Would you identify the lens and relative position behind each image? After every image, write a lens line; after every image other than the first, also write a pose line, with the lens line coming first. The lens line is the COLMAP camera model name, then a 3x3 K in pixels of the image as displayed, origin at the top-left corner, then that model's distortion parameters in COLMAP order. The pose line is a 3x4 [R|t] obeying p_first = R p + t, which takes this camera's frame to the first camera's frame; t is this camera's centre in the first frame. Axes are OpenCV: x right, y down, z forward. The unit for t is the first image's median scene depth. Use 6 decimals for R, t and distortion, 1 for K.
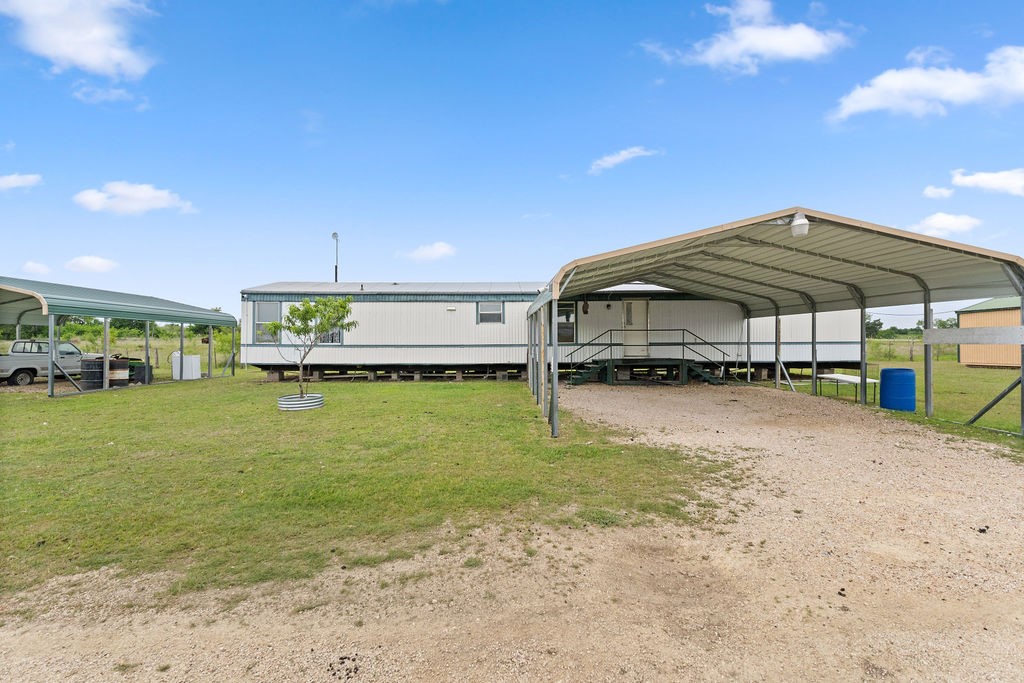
lens RADIAL K [[432.9, 0, 511.2], [0, 432.9, 339.7], [0, 0, 1]] dist [0.003077, 0.000140]
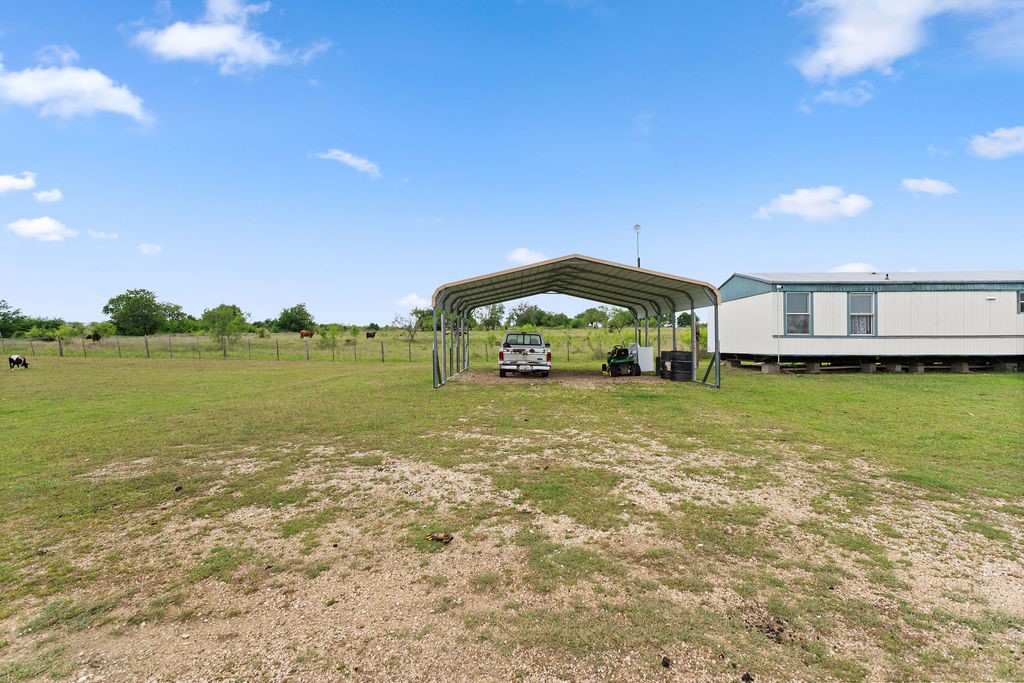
lens RADIAL K [[432.9, 0, 511.2], [0, 432.9, 339.7], [0, 0, 1]] dist [0.003077, 0.000140]
pose [[0.998645, -0.002567, -0.051973, -1.149089], [0.003272, 0.999904, 0.013480, 0.004807], [0.051934, -0.013632, 0.998557, -0.020083]]
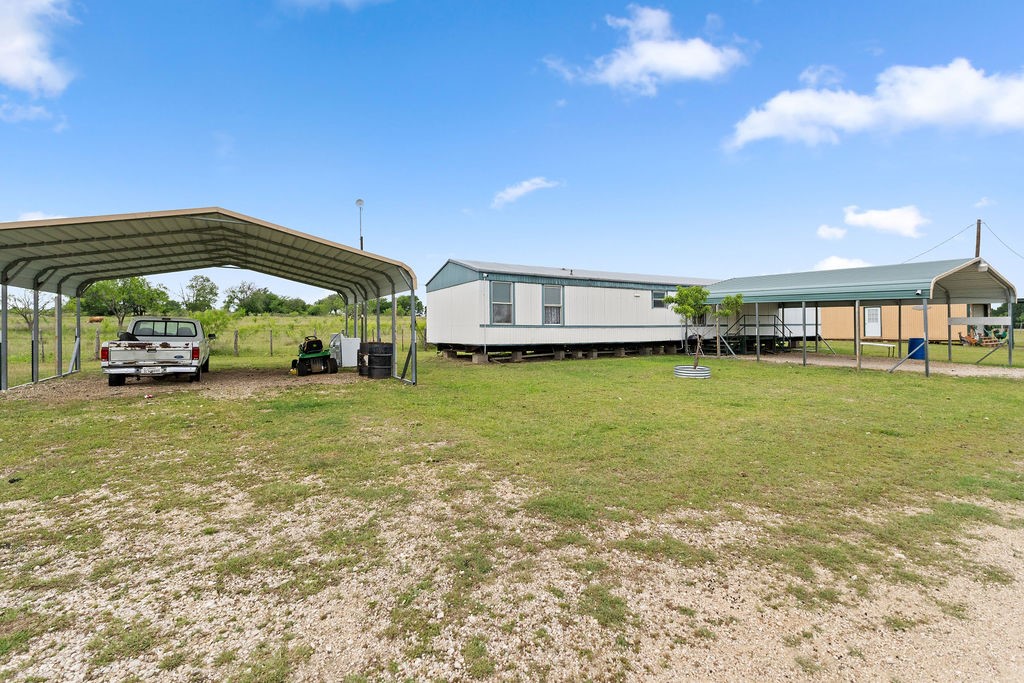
lens RADIAL K [[441.9, 0, 510.1], [0, 441.9, 324.1], [0, 0, 1]] dist [0.004465, 0.000490]
pose [[0.881375, 0.003318, 0.472406, -1.010038], [-0.005446, 0.999980, 0.003136, 0.005730], [-0.472387, -0.005337, 0.881375, 0.100684]]
